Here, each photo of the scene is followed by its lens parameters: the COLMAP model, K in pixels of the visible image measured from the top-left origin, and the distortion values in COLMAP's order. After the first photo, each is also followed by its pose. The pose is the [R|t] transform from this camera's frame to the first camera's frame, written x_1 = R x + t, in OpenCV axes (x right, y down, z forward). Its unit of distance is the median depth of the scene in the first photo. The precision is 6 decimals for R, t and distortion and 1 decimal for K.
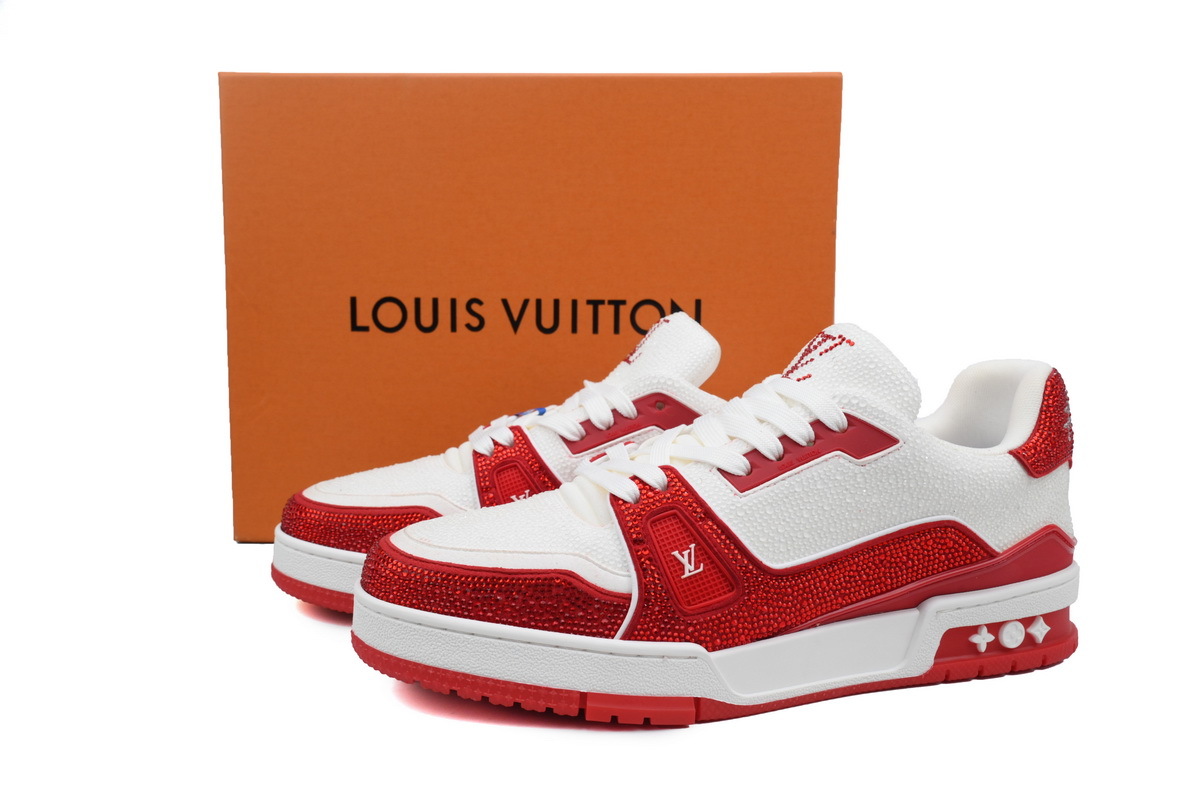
lens RADIAL K [[966.9, 0, 600.0], [0, 966.9, 400.0], [0, 0, 1]] dist [-0.001873, 0.000209]
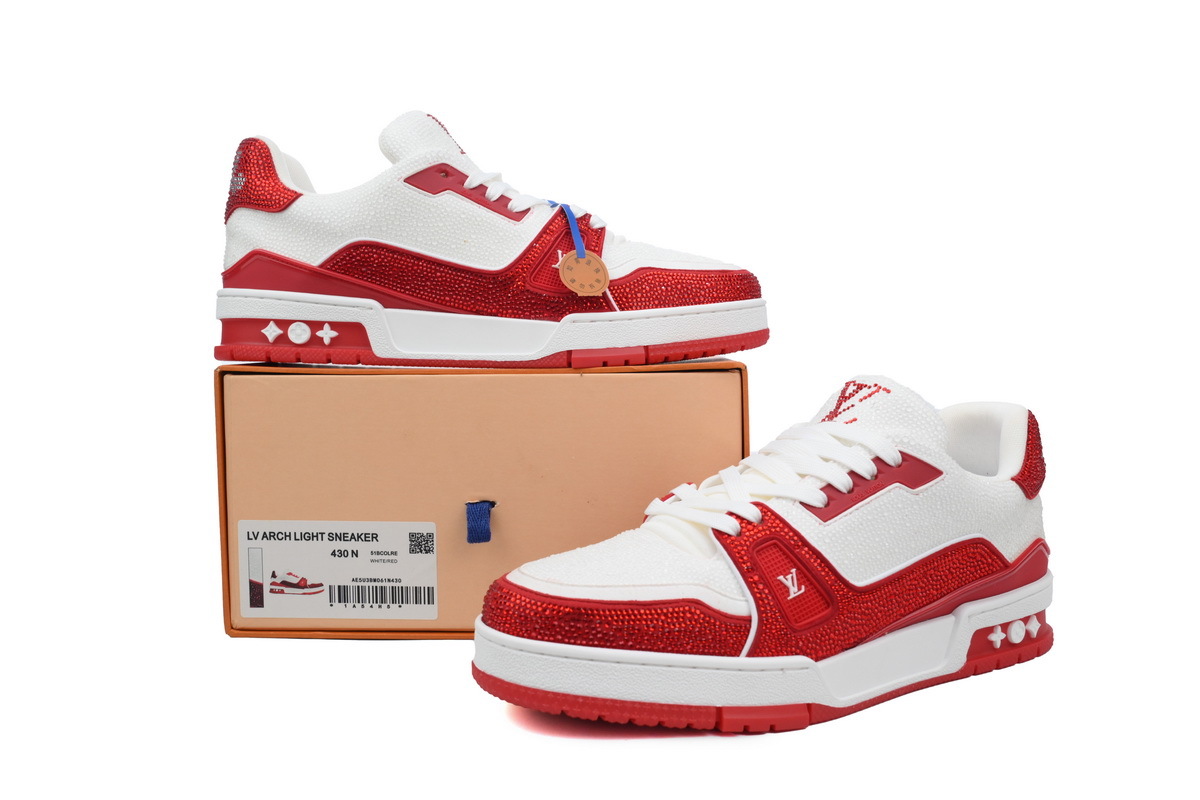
lens RADIAL K [[966.9, 0, 600.0], [0, 966.9, 400.0], [0, 0, 1]] dist [-0.001873, 0.000209]
pose [[0.975894, -0.018611, 0.217450, -0.362981], [0.028275, 0.998742, -0.041413, -0.009619], [-0.216406, 0.046563, 0.975192, -0.074087]]
